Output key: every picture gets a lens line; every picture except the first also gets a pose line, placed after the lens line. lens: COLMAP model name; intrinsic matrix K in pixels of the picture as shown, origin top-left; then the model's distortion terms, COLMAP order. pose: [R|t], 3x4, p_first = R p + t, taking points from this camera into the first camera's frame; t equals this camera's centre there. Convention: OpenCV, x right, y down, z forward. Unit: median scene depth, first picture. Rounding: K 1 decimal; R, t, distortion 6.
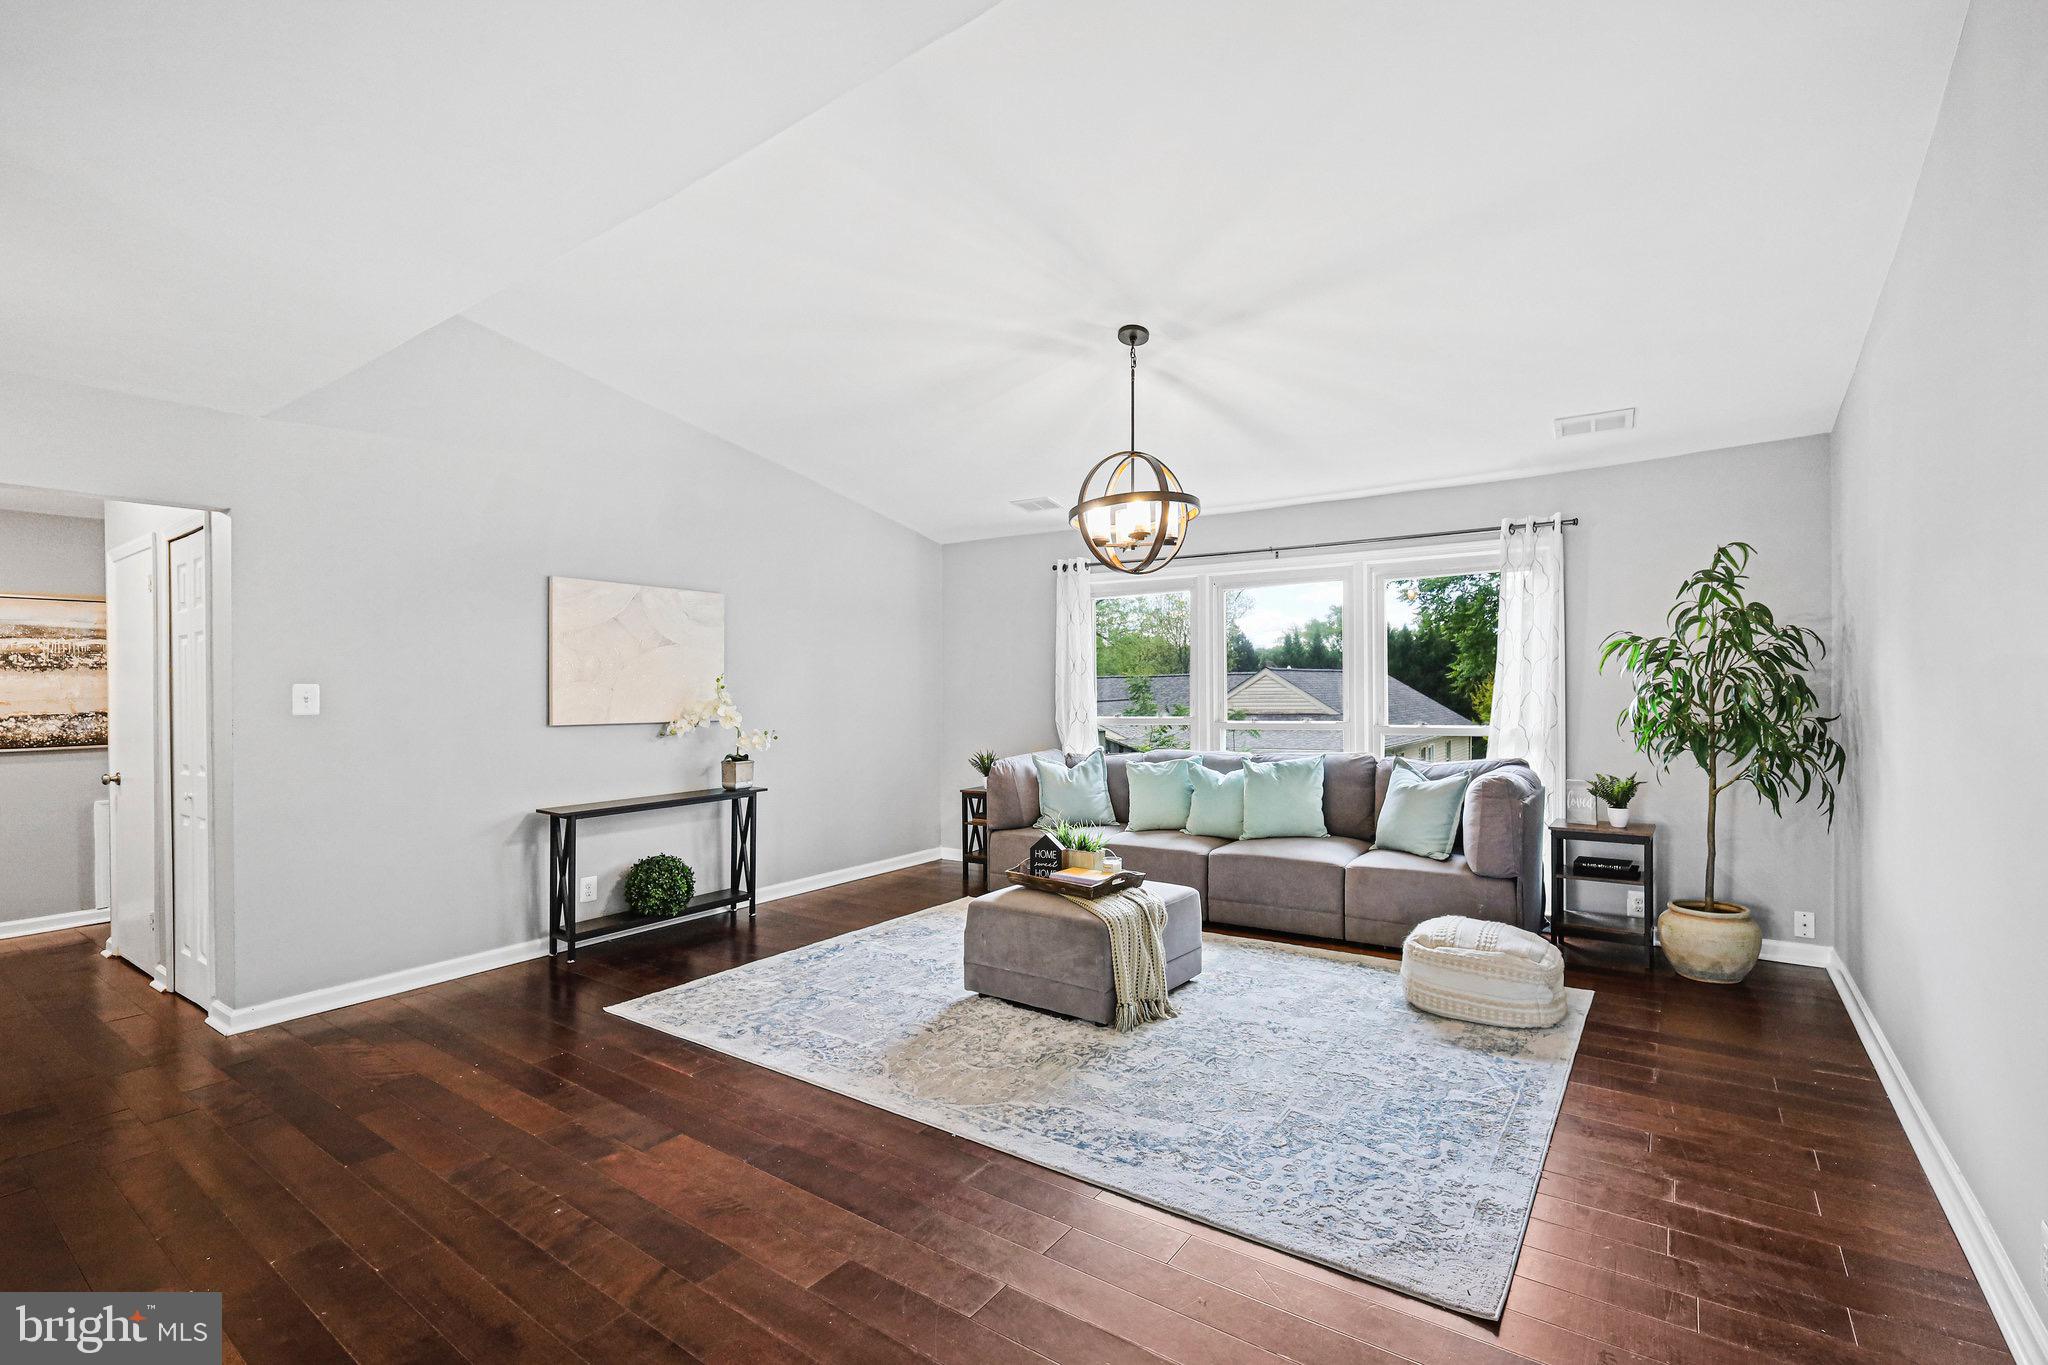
lens RADIAL K [[905.2, 0, 1024.0], [0, 905.2, 682.5], [0, 0, 1]] dist [-0.000121, -0.000036]
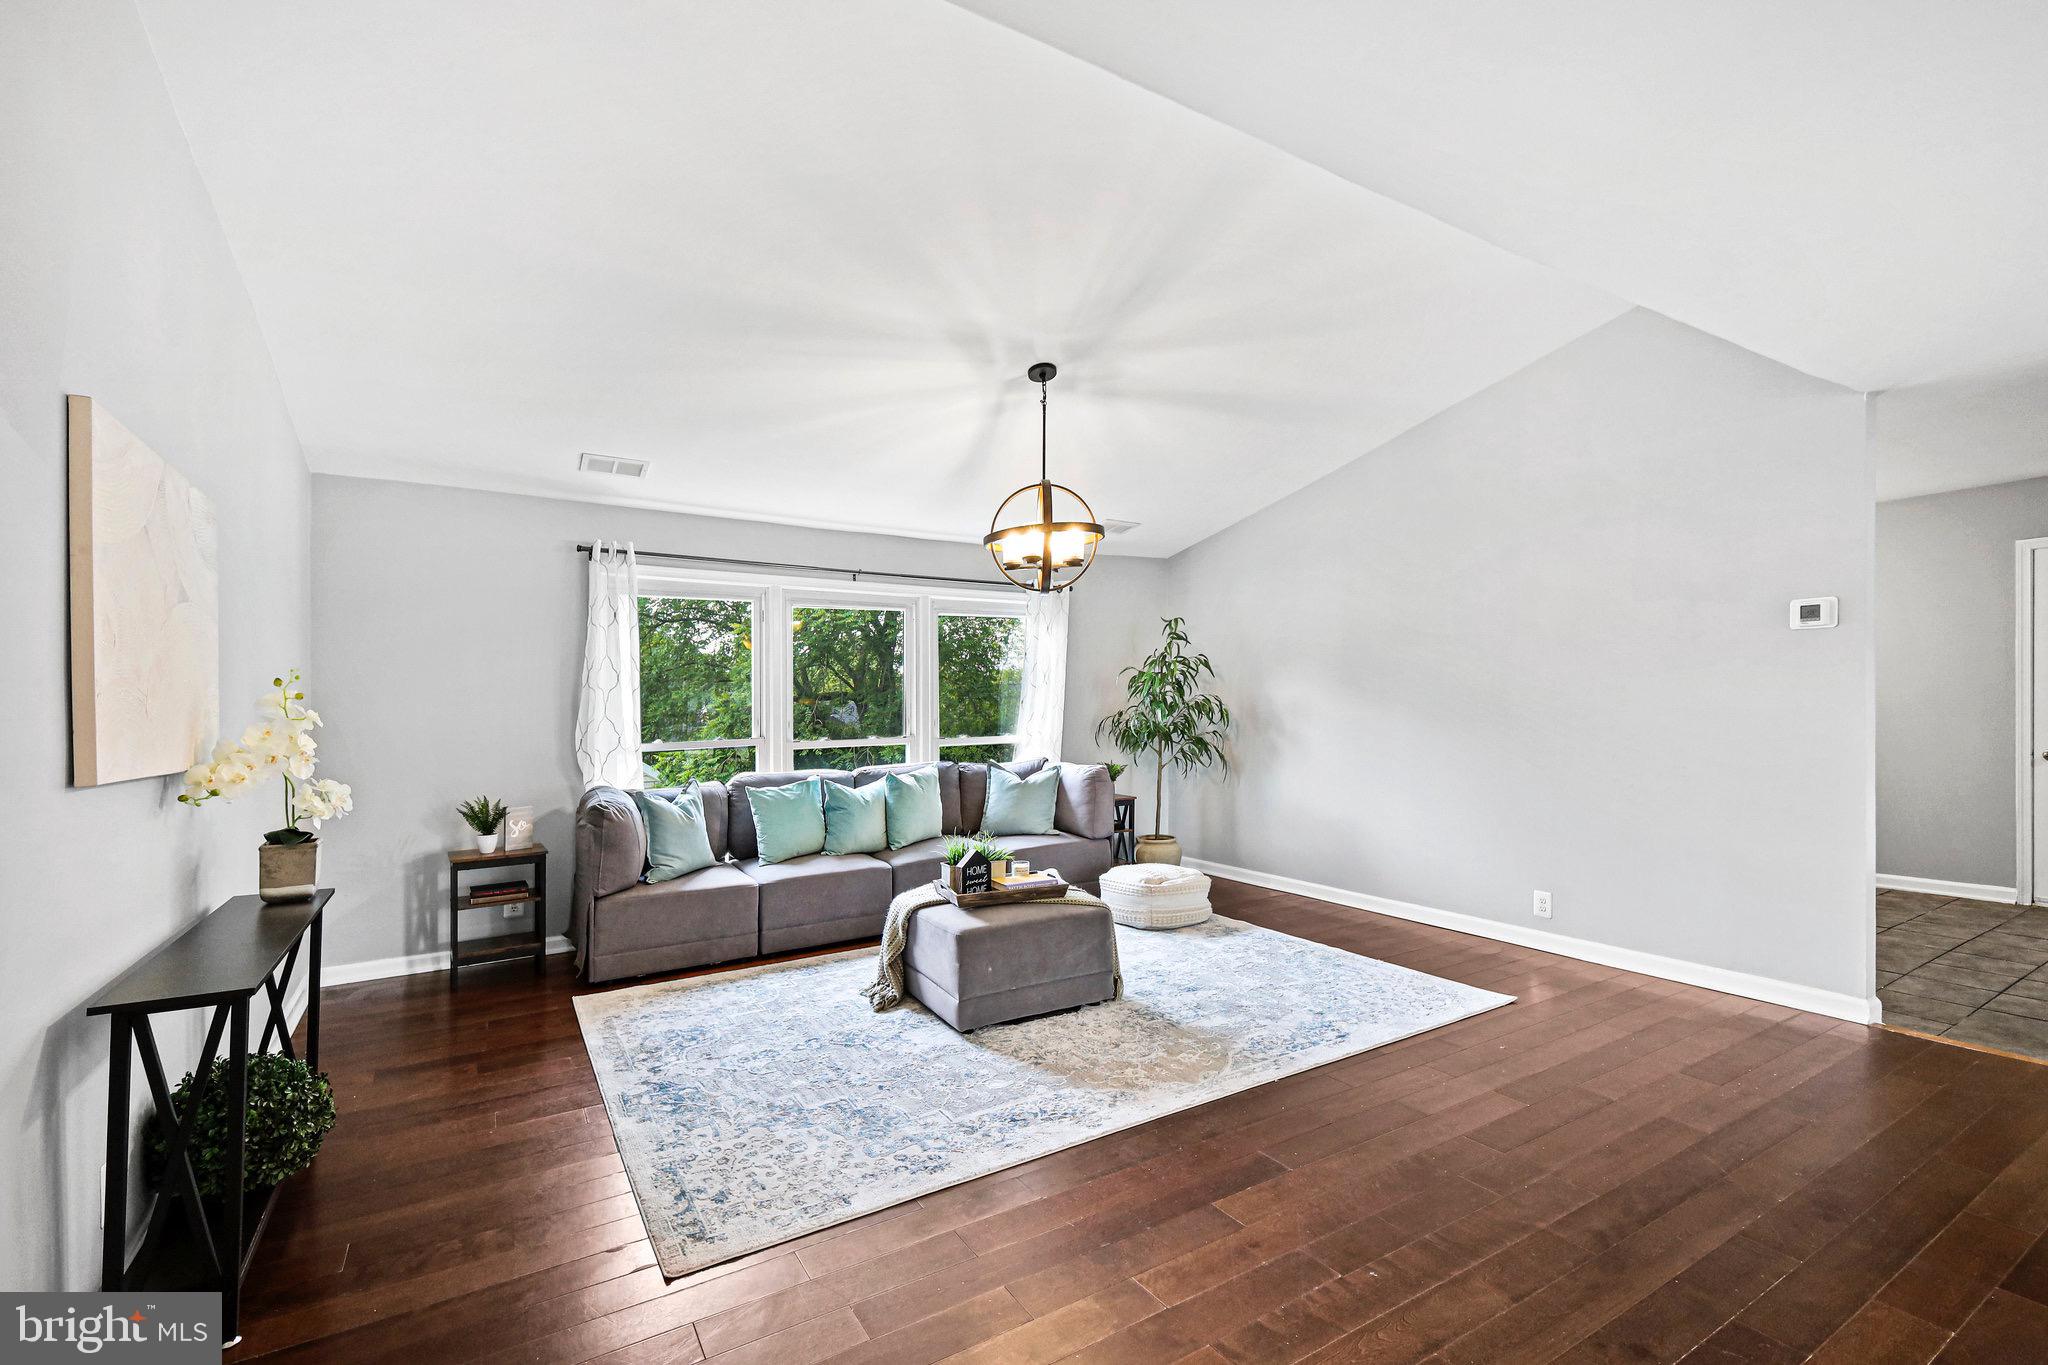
lens RADIAL K [[923.8, 0, 1029.5], [0, 923.8, 722.6], [0, 0, 1]] dist [-0.001351, 0.000150]
pose [[0.381344, -0.011699, 0.924359, -0.867546], [0.000861, 0.999924, 0.012300, 0.018224], [-0.924433, -0.003895, 0.381325, 0.568767]]
